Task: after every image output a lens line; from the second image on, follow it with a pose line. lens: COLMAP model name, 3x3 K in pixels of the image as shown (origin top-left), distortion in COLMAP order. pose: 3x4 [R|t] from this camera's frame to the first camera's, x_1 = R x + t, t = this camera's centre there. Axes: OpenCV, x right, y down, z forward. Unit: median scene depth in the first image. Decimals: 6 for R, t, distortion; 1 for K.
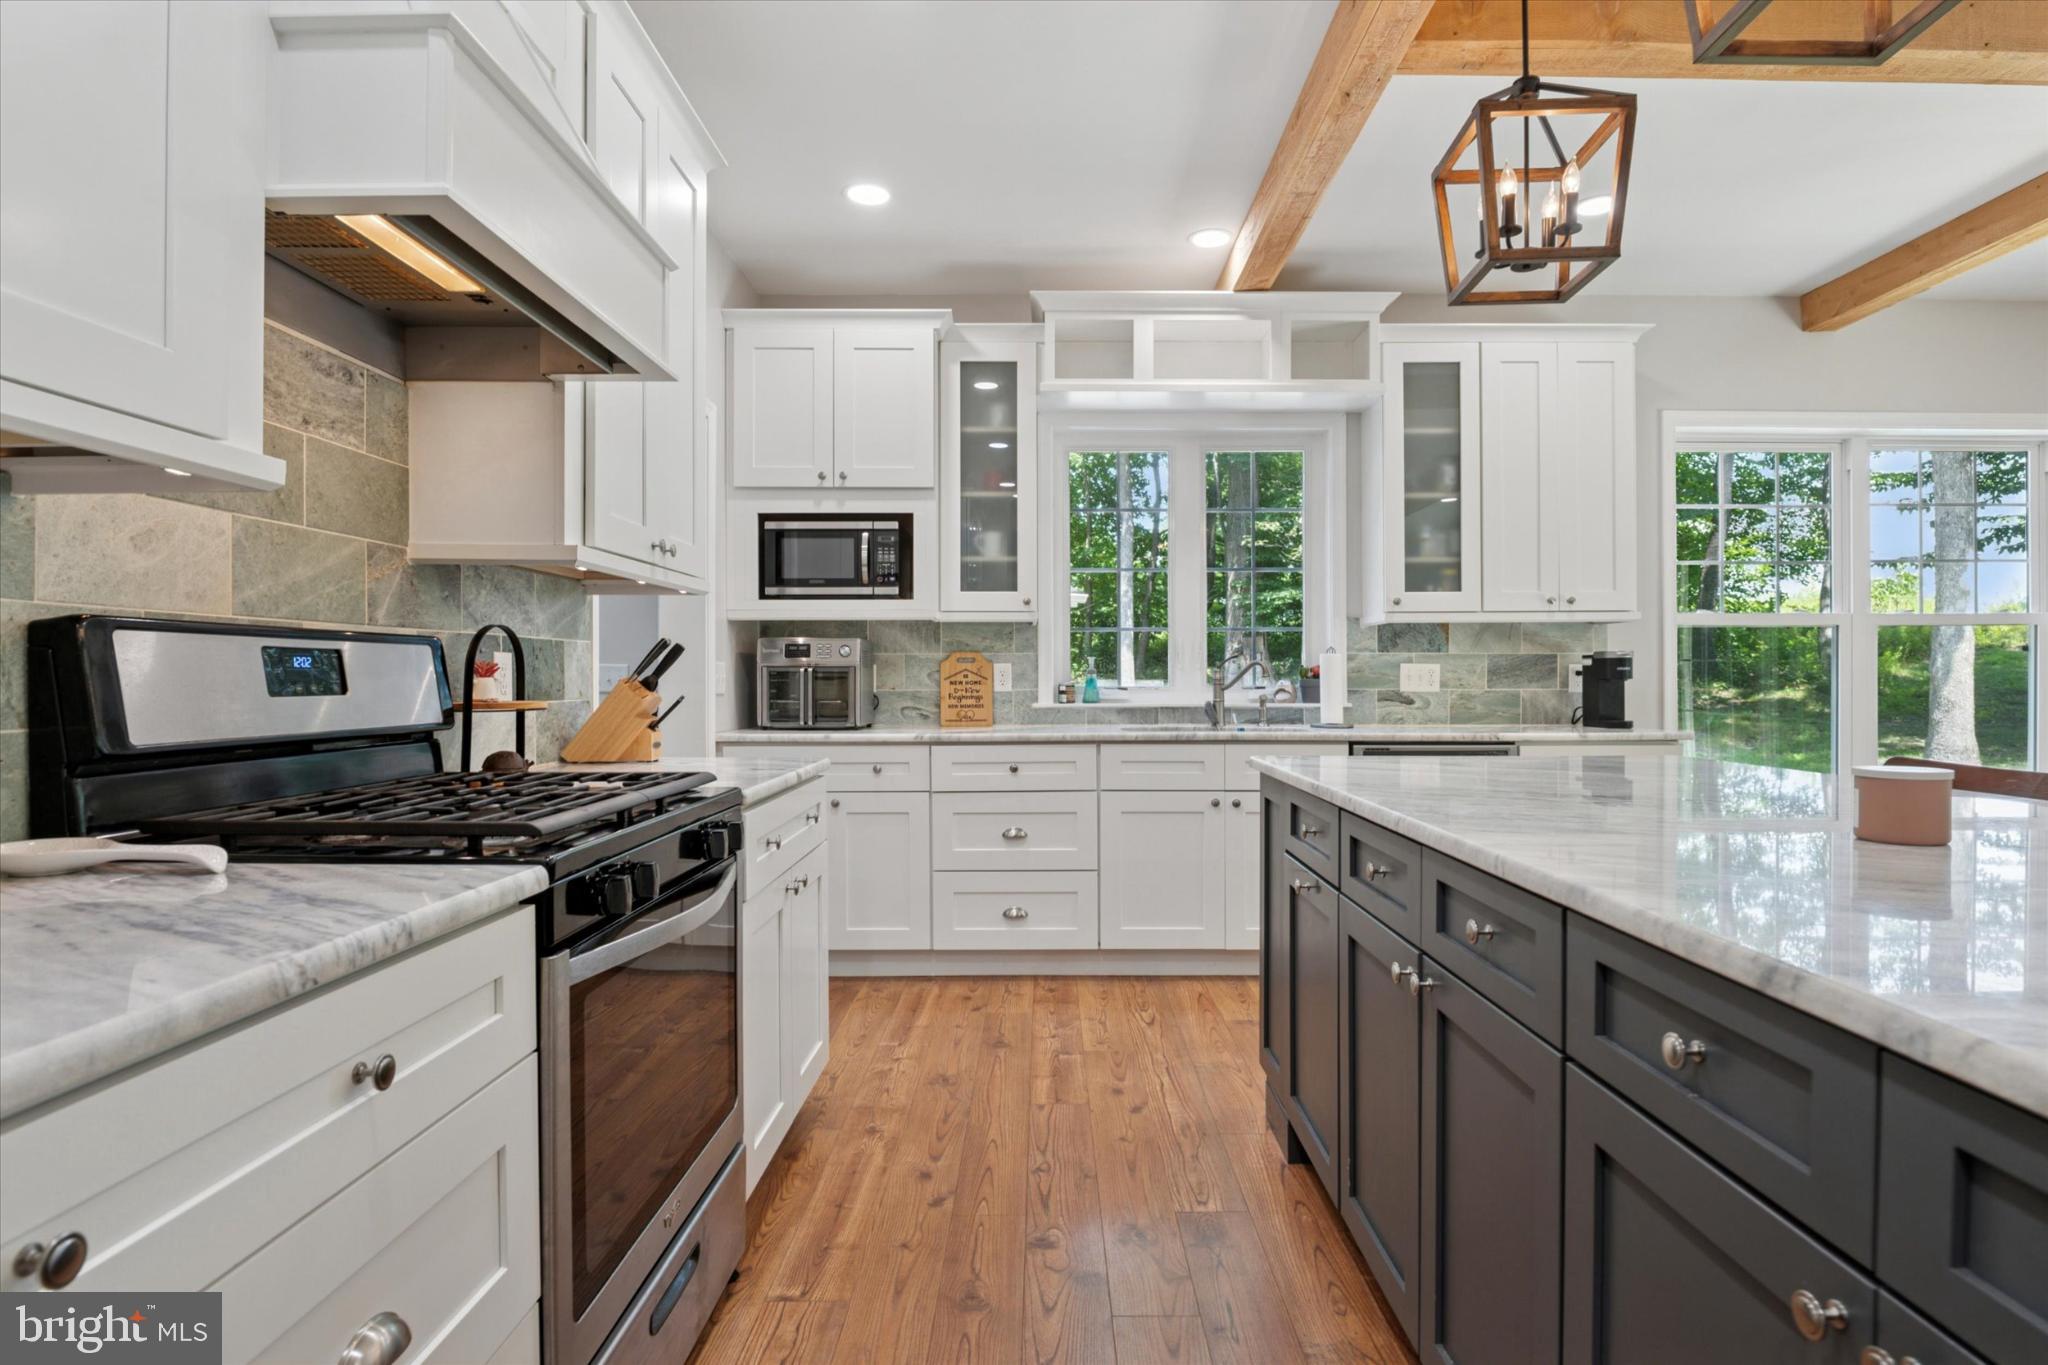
lens RADIAL K [[1029.4, 0, 1025.5], [0, 1029.4, 687.0], [0, 0, 1]] dist [-0.017788, 0.000267]
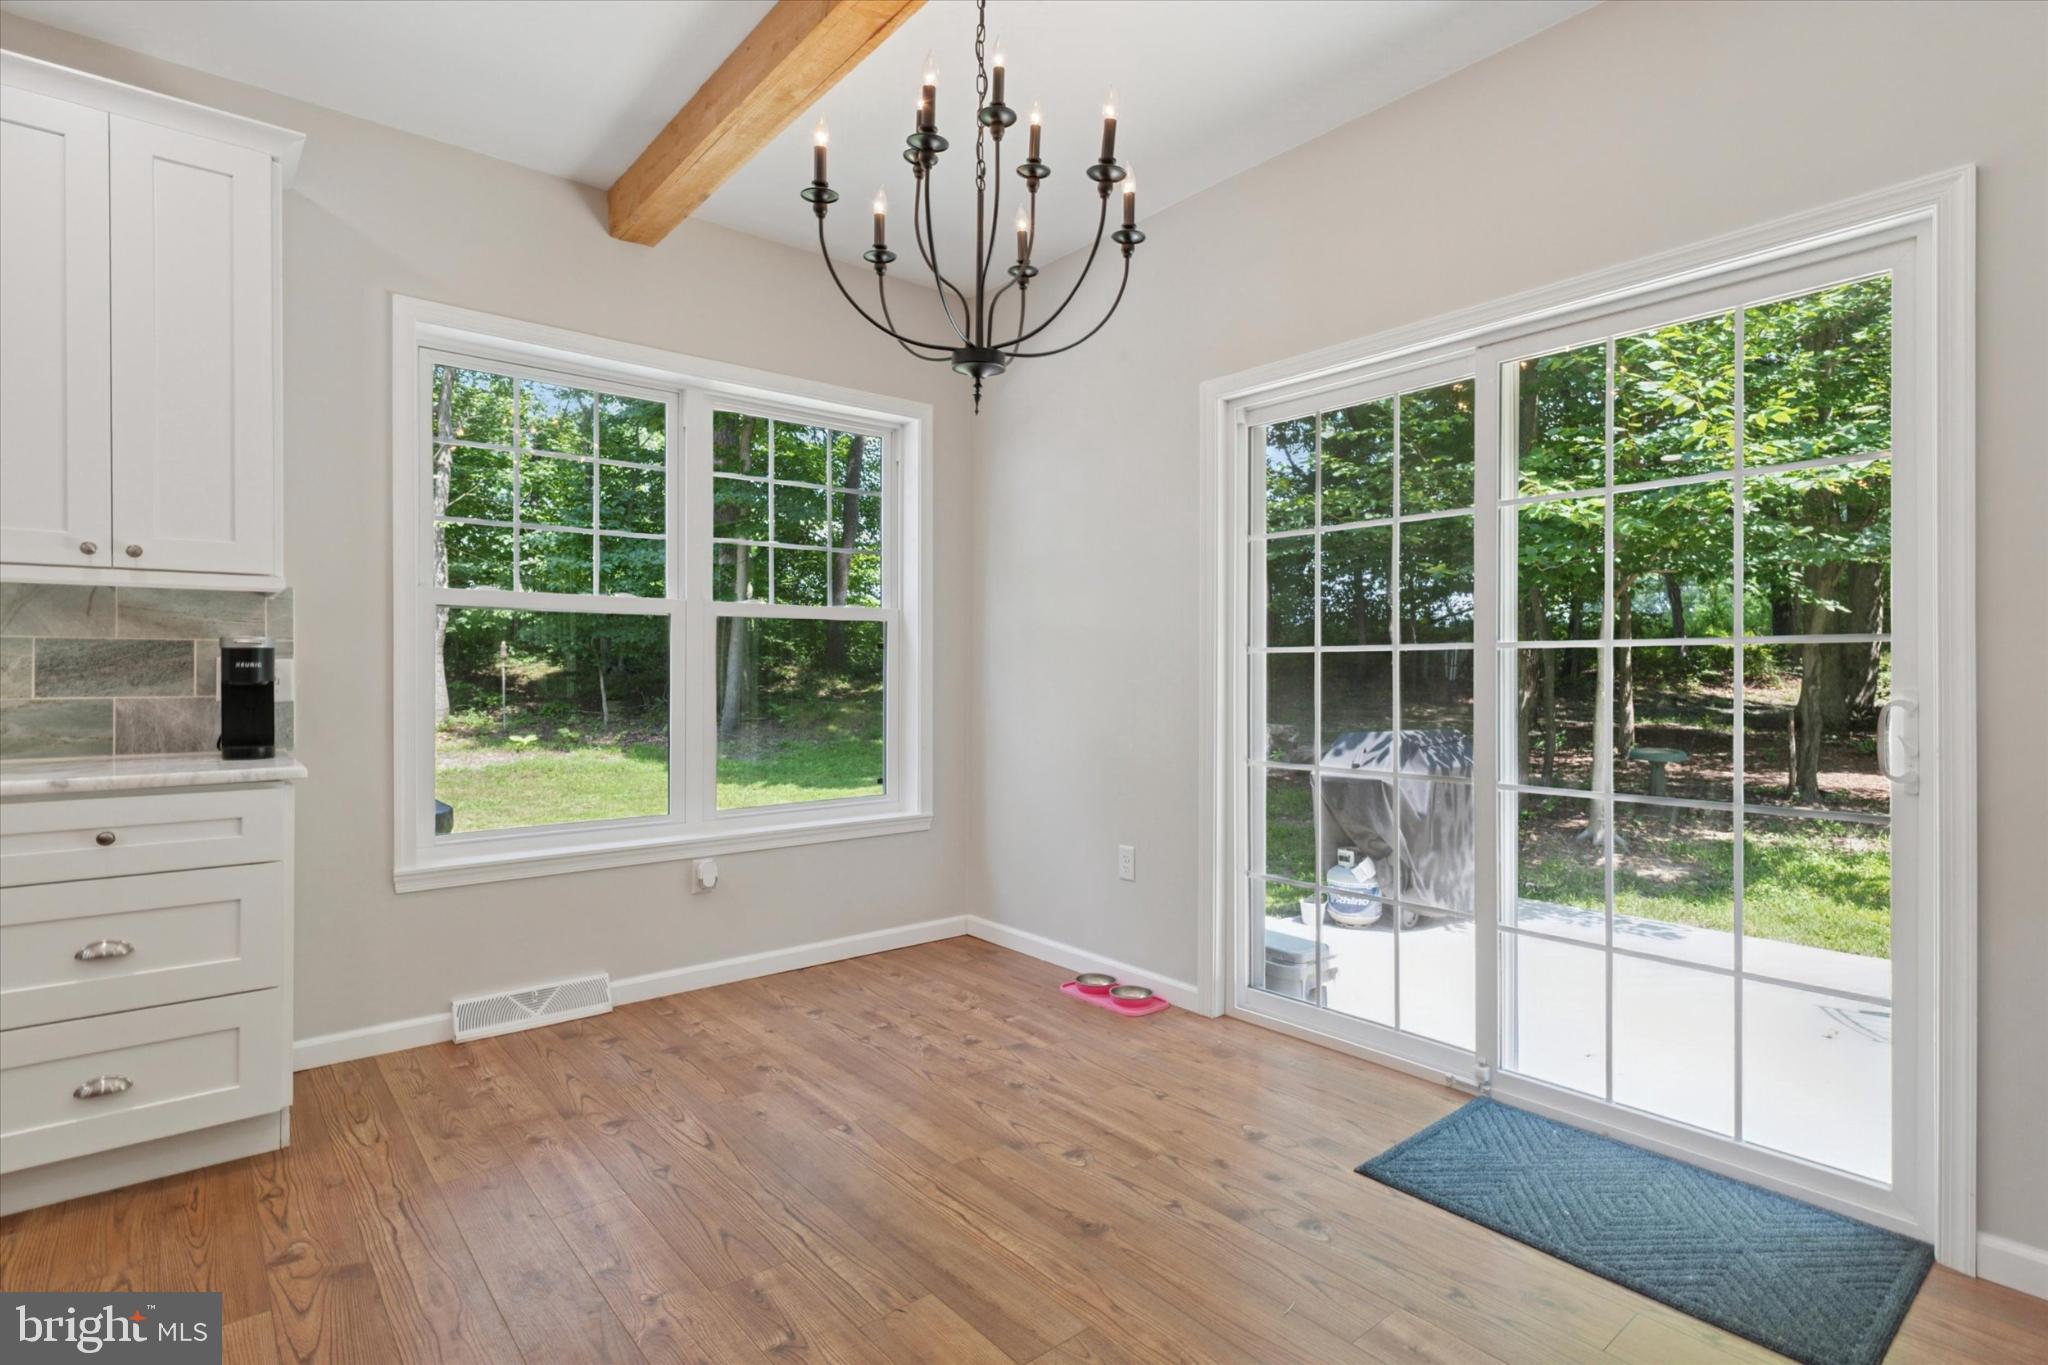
lens RADIAL K [[1004.0, 0, 1091.6], [0, 1004.0, 663.2], [0, 0, 1]] dist [-0.021135, -0.003427]
pose [[0.735220, 0.006473, 0.677797, 0.552827], [0.002112, 0.999928, -0.011841, -0.010516], [-0.677825, 0.010137, 0.735153, 0.196483]]
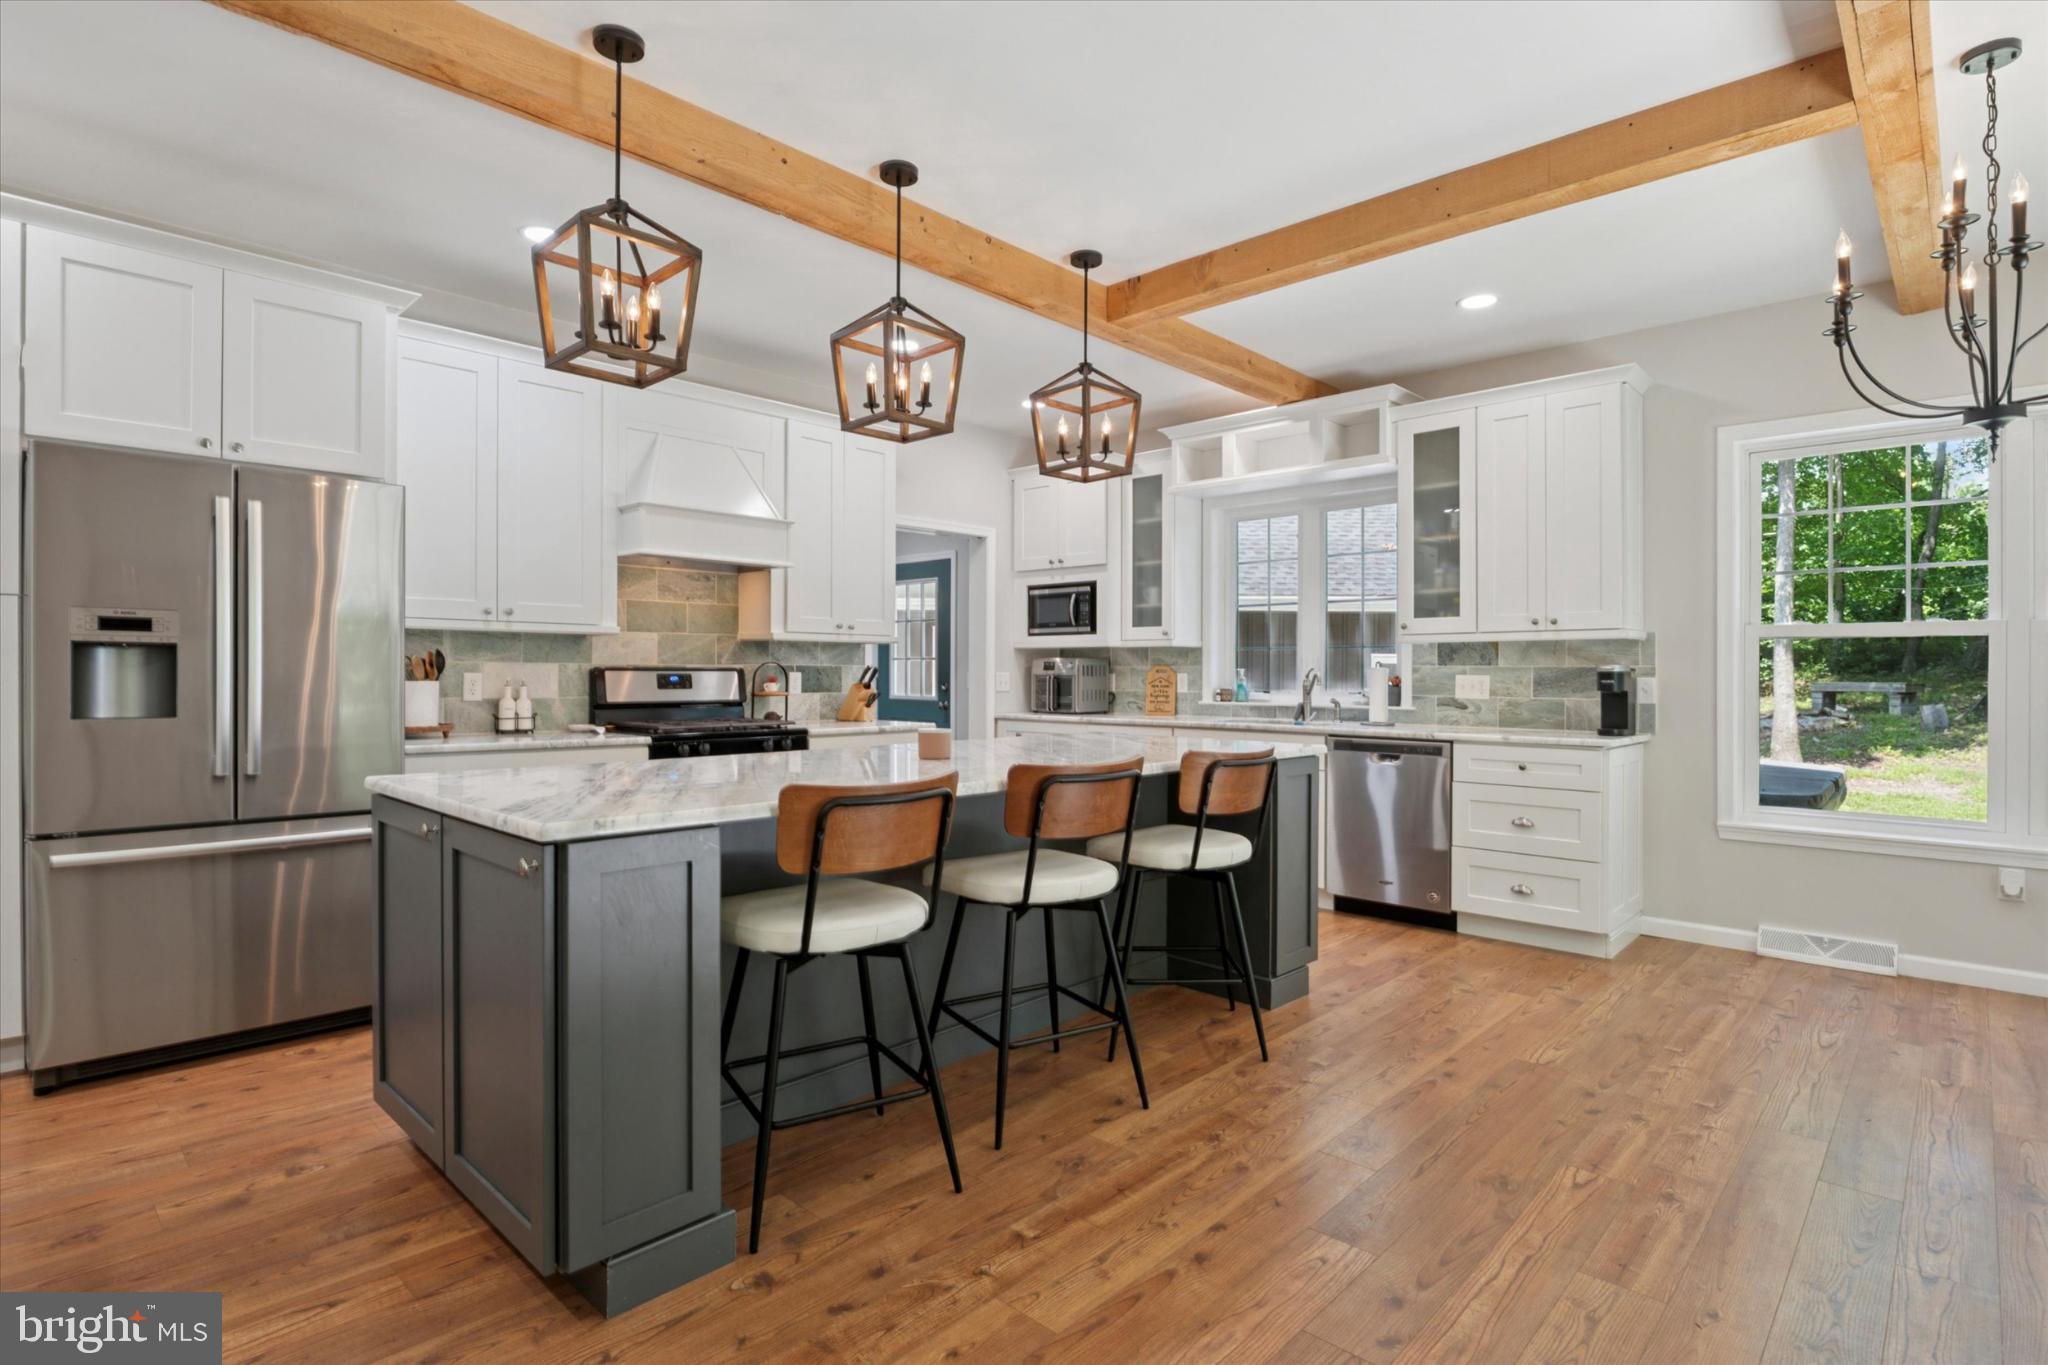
lens RADIAL K [[1029.4, 0, 1031.1], [0, 1029.4, 666.4], [0, 0, 1]] dist [-0.017788, 0.000267]
pose [[0.732806, -0.000022, -0.680438, 0.874410], [-0.011621, 0.999854, -0.012547, -0.013106], [0.680338, 0.017102, 0.732699, -0.226351]]
